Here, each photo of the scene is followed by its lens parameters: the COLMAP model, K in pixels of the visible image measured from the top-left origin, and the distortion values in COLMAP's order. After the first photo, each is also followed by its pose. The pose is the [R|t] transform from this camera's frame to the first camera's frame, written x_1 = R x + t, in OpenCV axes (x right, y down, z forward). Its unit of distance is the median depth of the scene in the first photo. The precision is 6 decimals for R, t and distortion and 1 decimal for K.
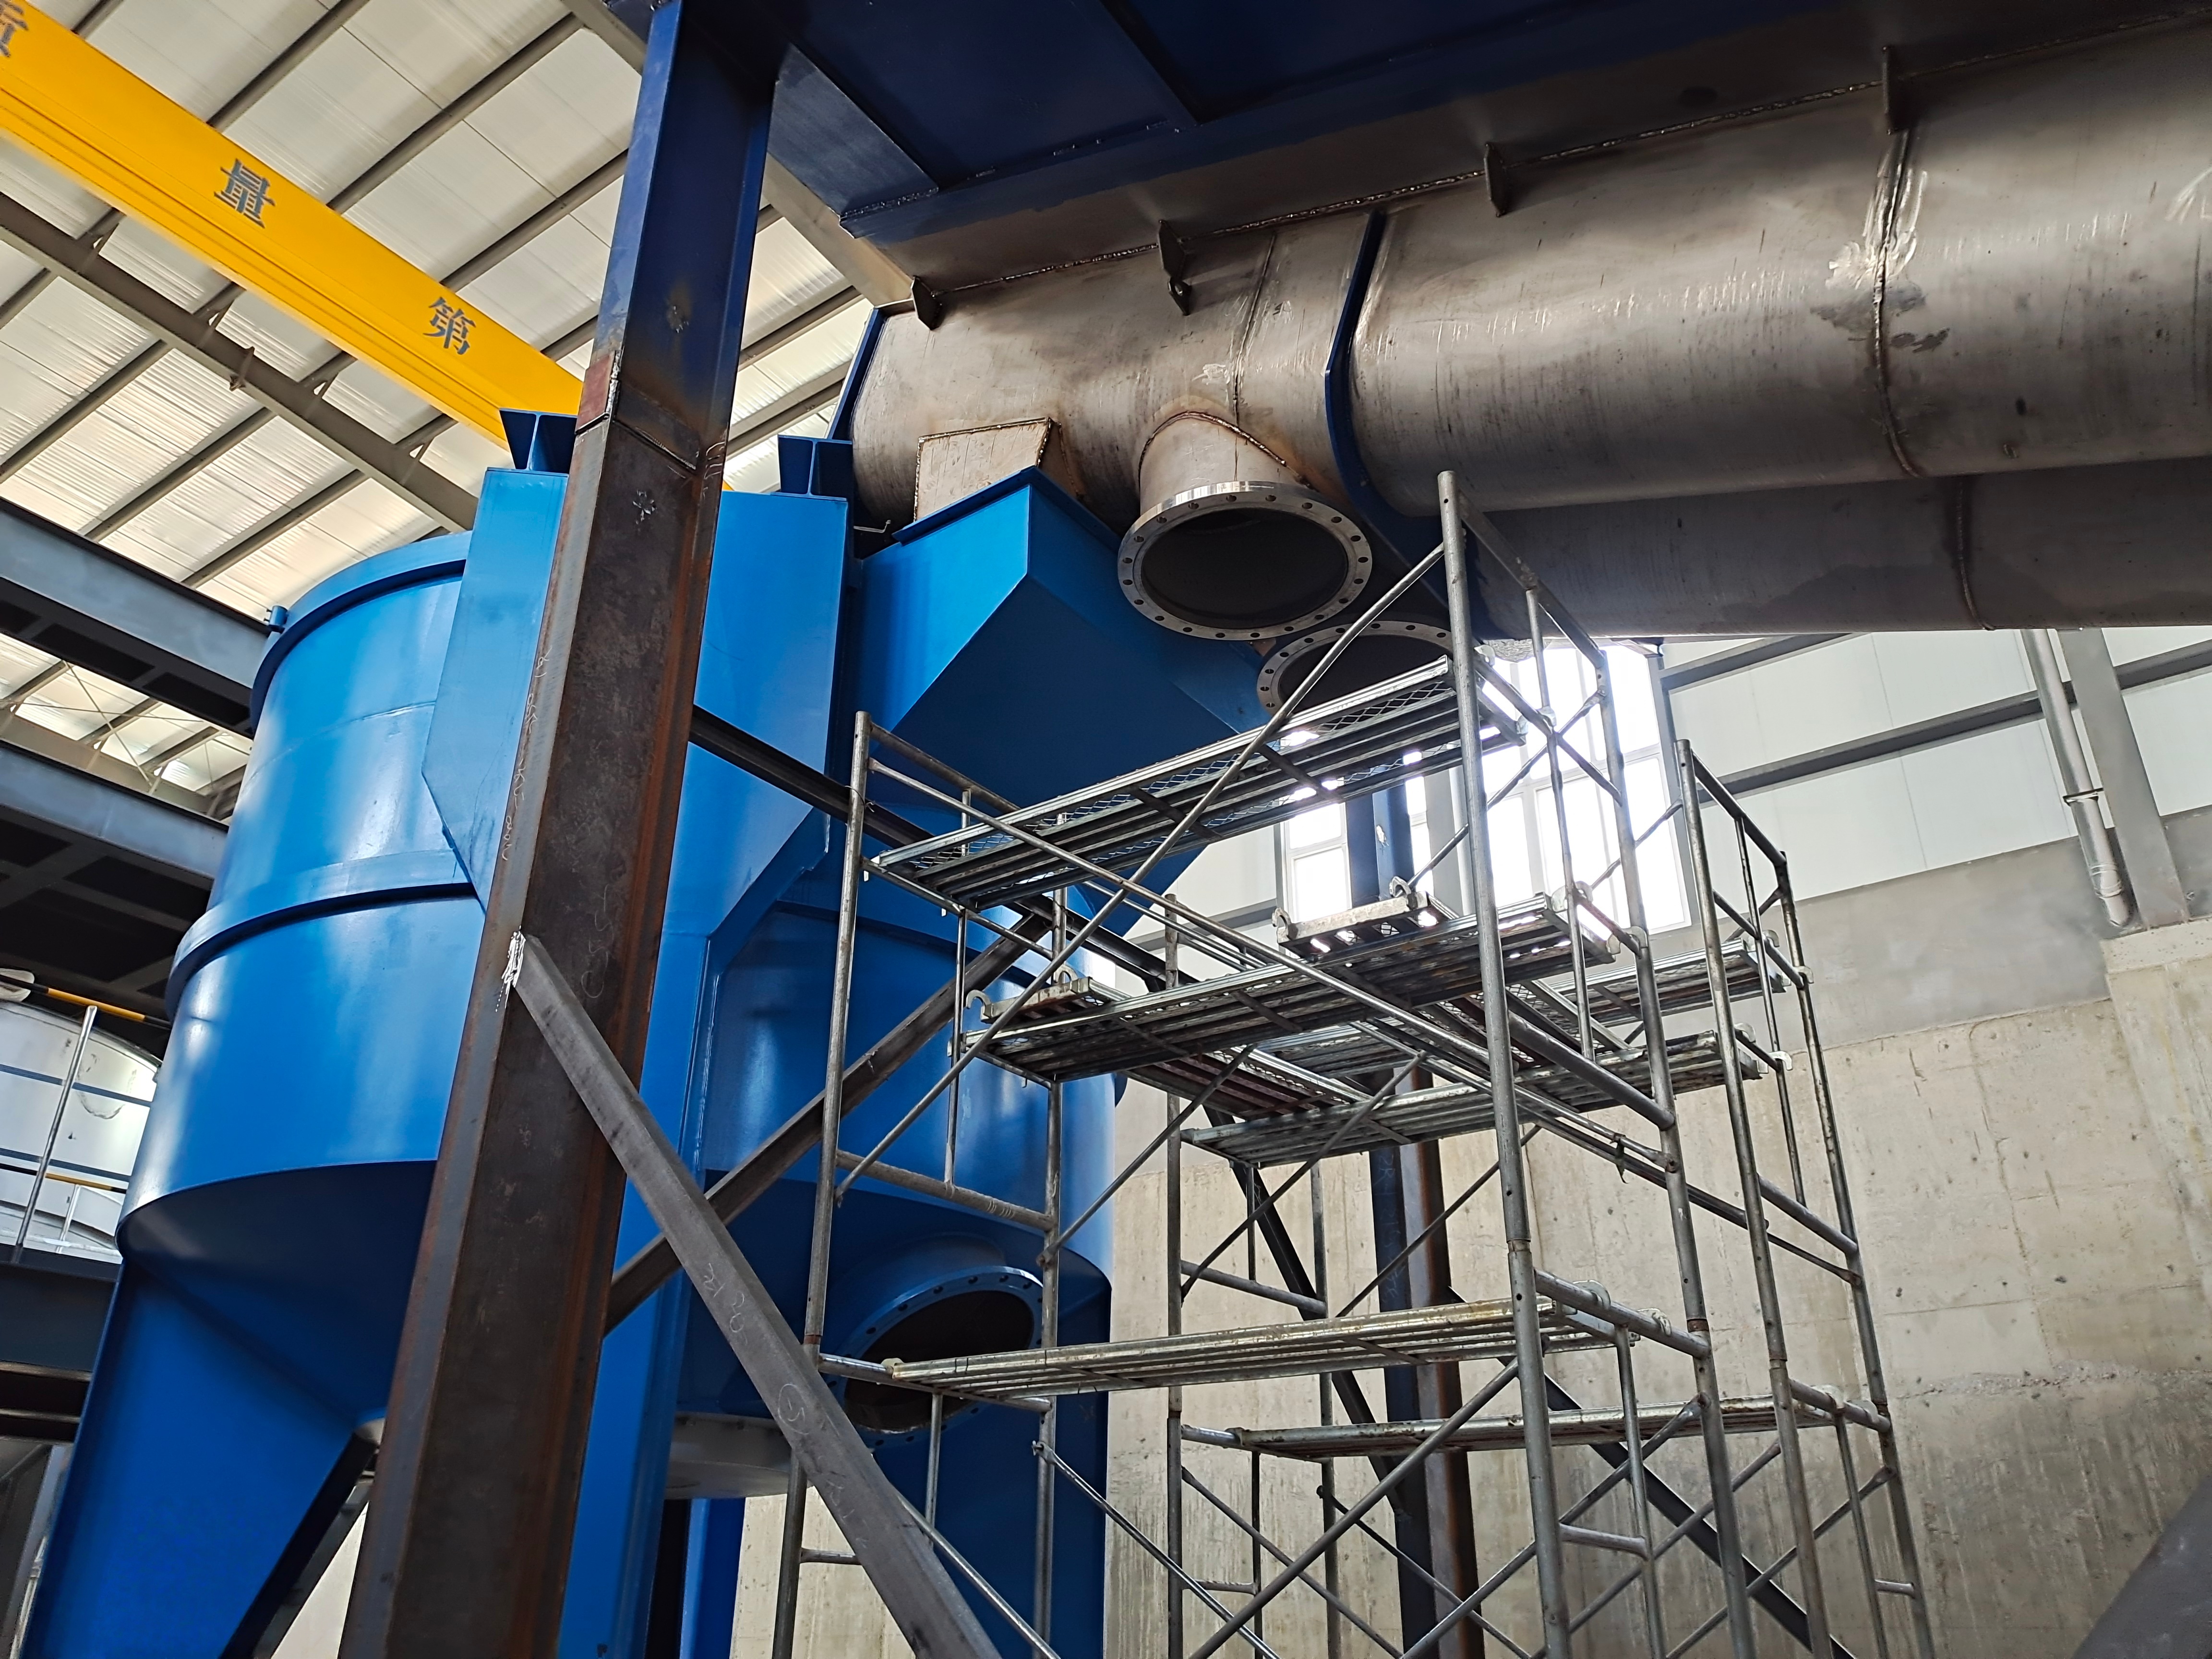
lens RADIAL K [[1678.8, 0, 1106.0], [0, 1678.8, 829.5], [0, 0, 1]] dist [0.060897, -0.045385]
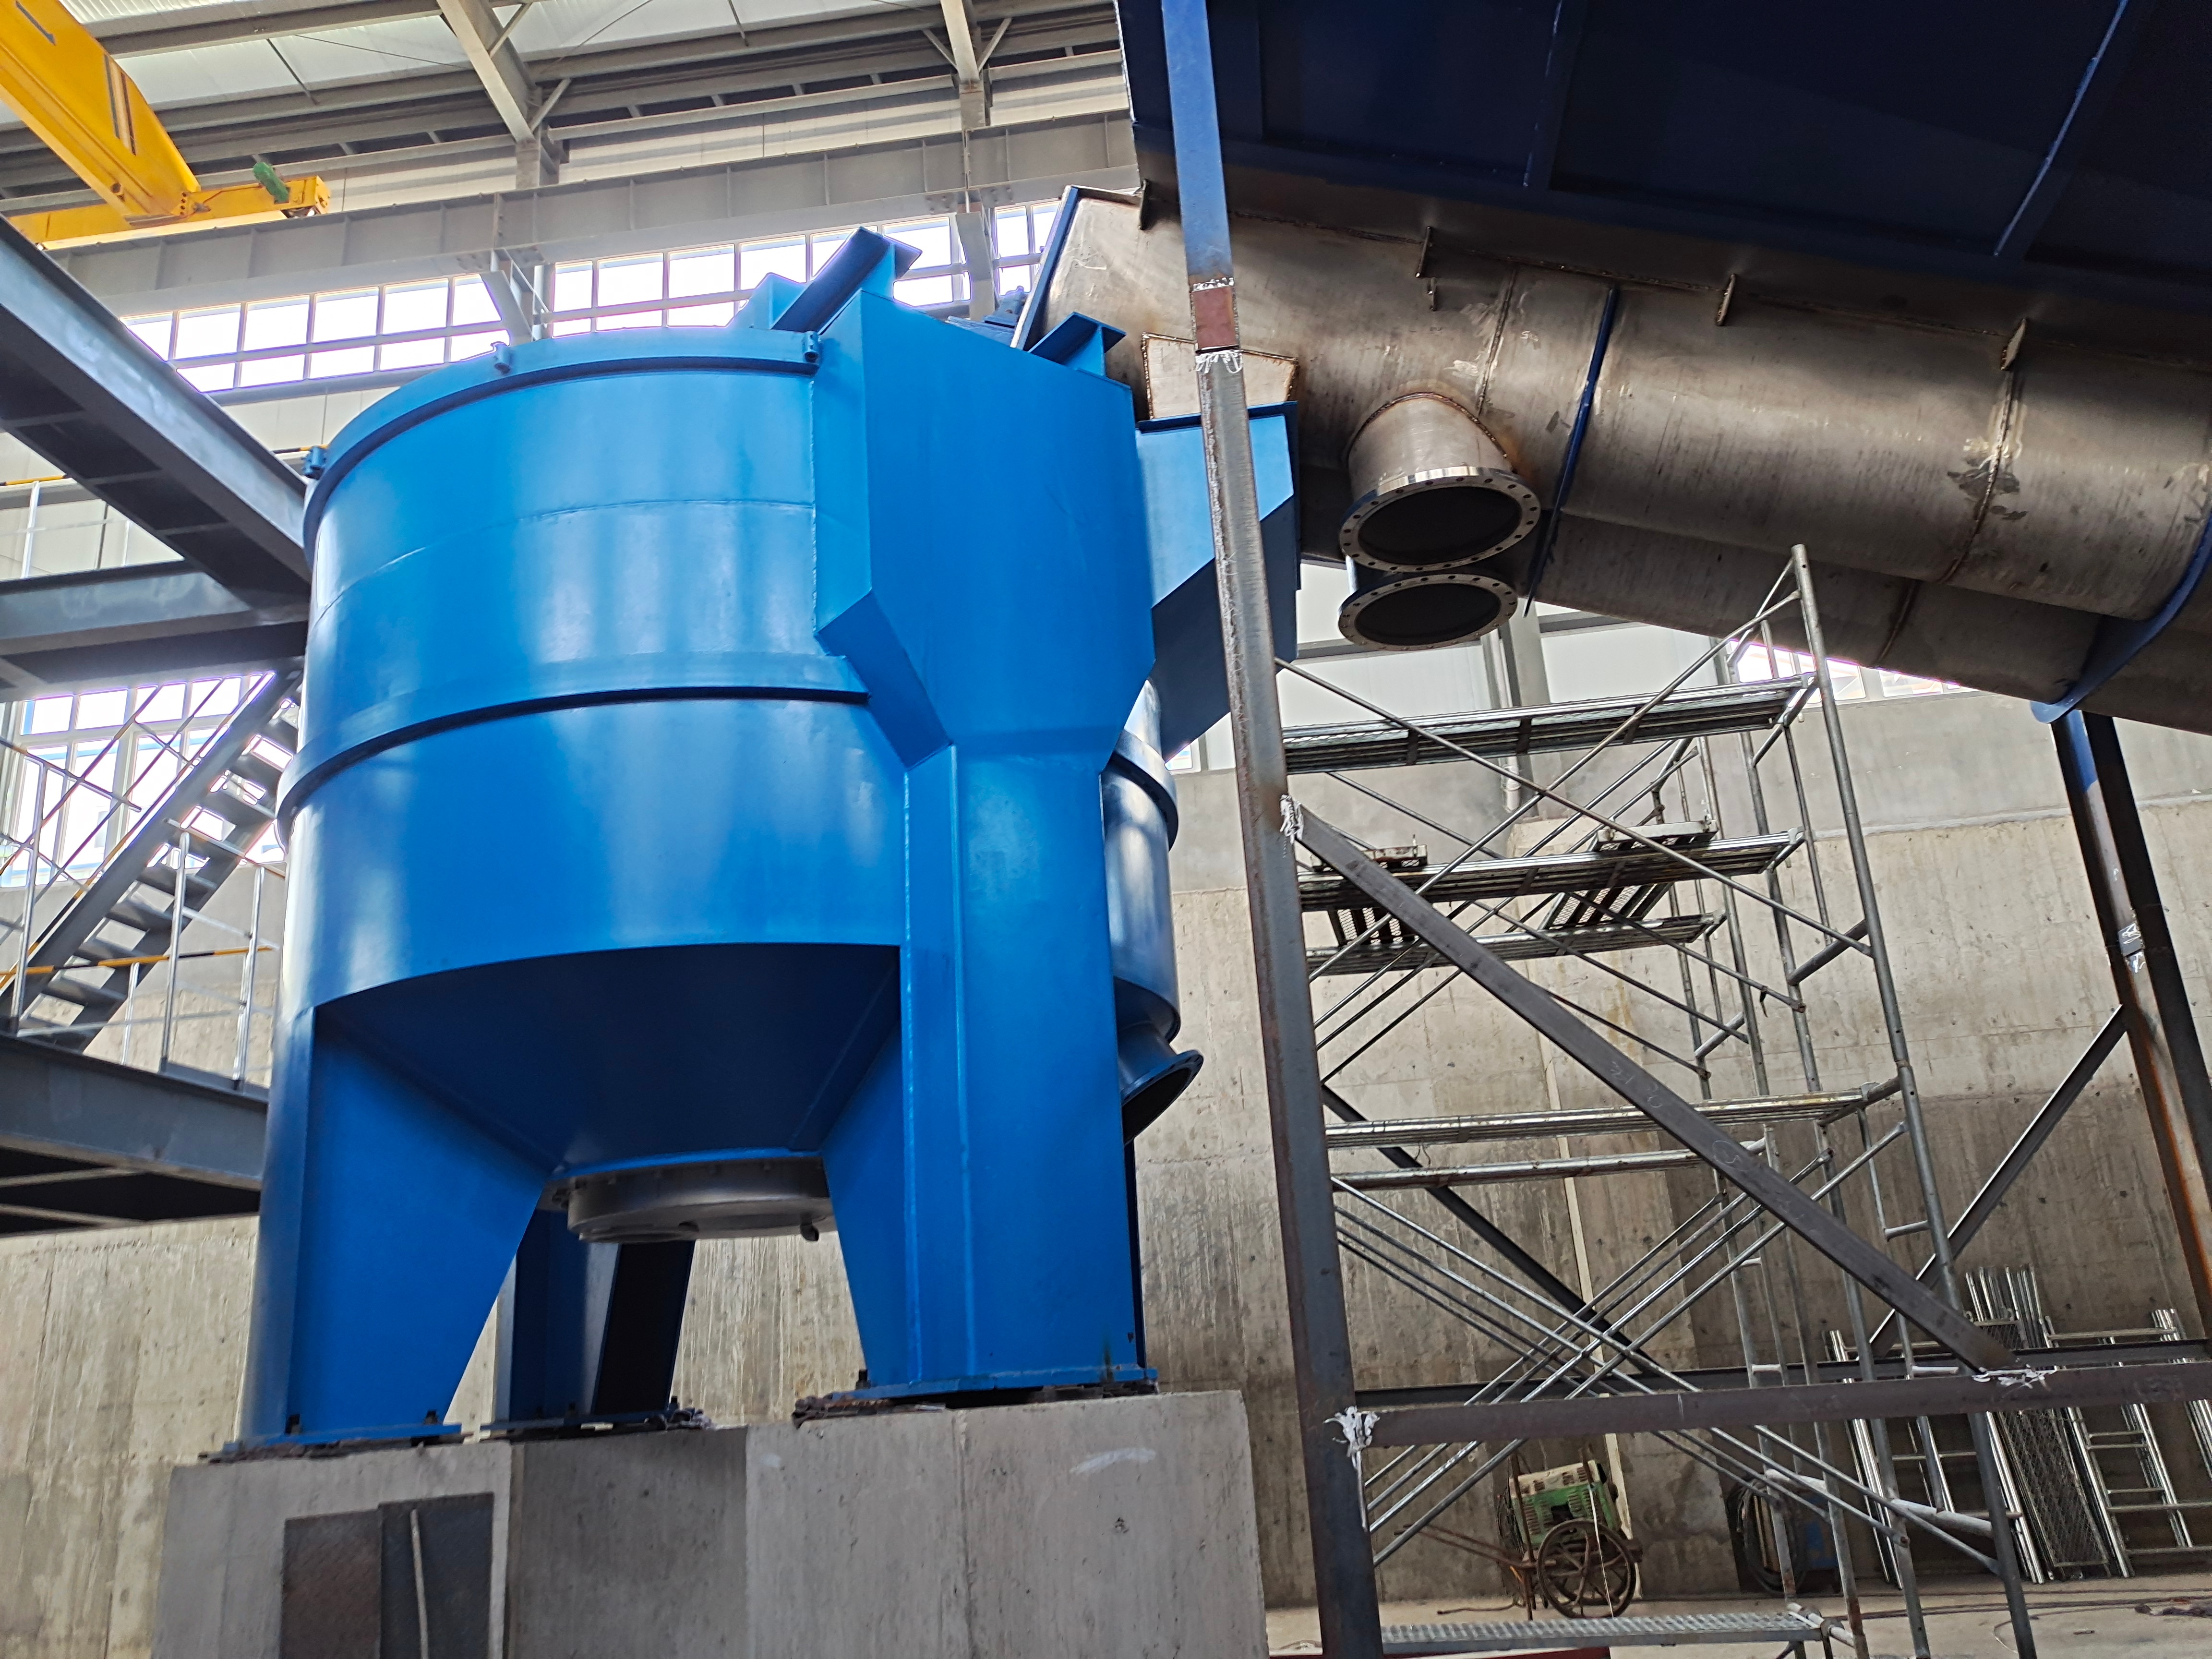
lens RADIAL K [[1678.8, 0, 1106.0], [0, 1678.8, 829.5], [0, 0, 1]] dist [0.060897, -0.045385]
pose [[0.866722, 0.093144, 0.490018, -0.710445], [-0.158026, 0.983079, 0.092644, -0.006529], [-0.473097, -0.157732, 0.866775, -0.022903]]
